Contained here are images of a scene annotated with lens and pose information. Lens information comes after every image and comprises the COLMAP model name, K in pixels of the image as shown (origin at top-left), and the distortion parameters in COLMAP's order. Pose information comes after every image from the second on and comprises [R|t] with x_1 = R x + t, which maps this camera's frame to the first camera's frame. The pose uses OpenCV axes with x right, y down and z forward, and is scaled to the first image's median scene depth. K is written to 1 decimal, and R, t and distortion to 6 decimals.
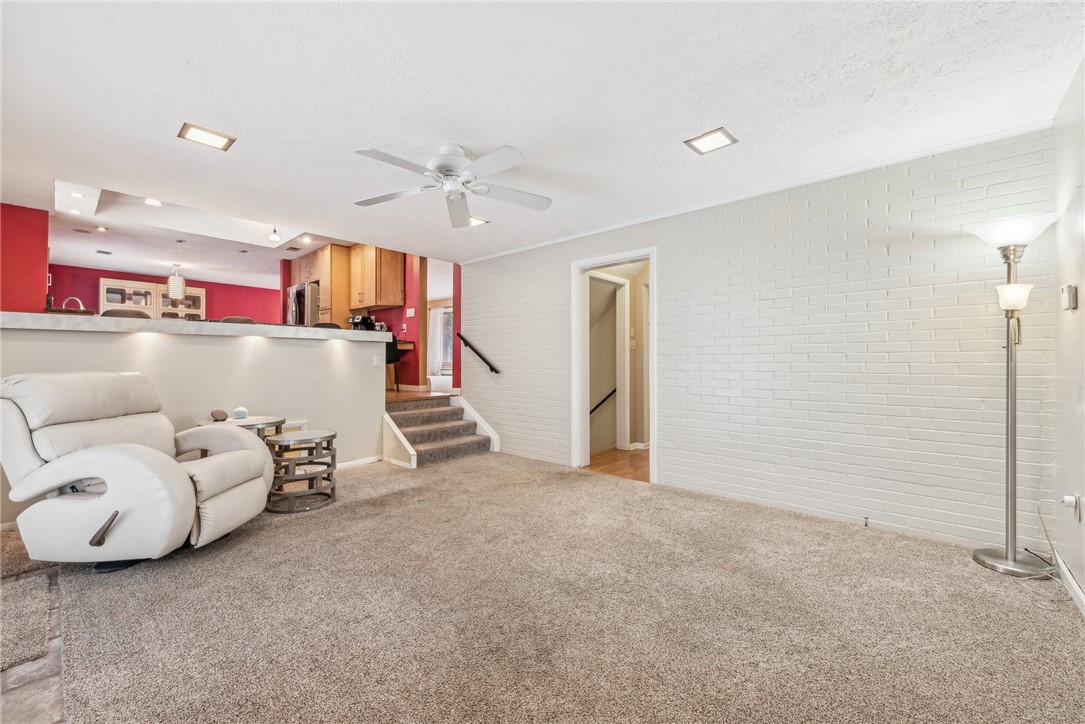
lens RADIAL K [[438.1, 0, 543.7], [0, 438.1, 359.1], [0, 0, 1]] dist [-0.000245, -0.000139]
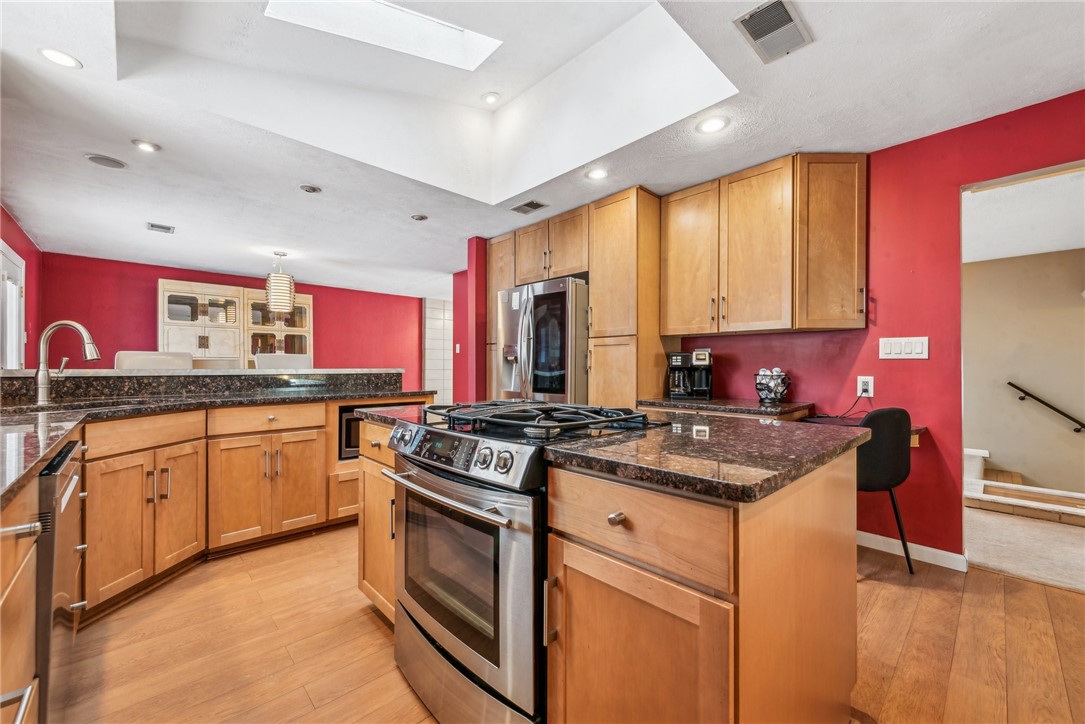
lens RADIAL K [[434.1, 0, 542.5], [0, 434.1, 362.0], [0, 0, 1]] dist [0.001333, 0.000001]
pose [[0.996176, -0.000465, -0.087371, -0.432106], [0.000460, 1.000000, -0.000084, -0.070385], [0.087371, 0.000044, 0.996176, 0.448118]]
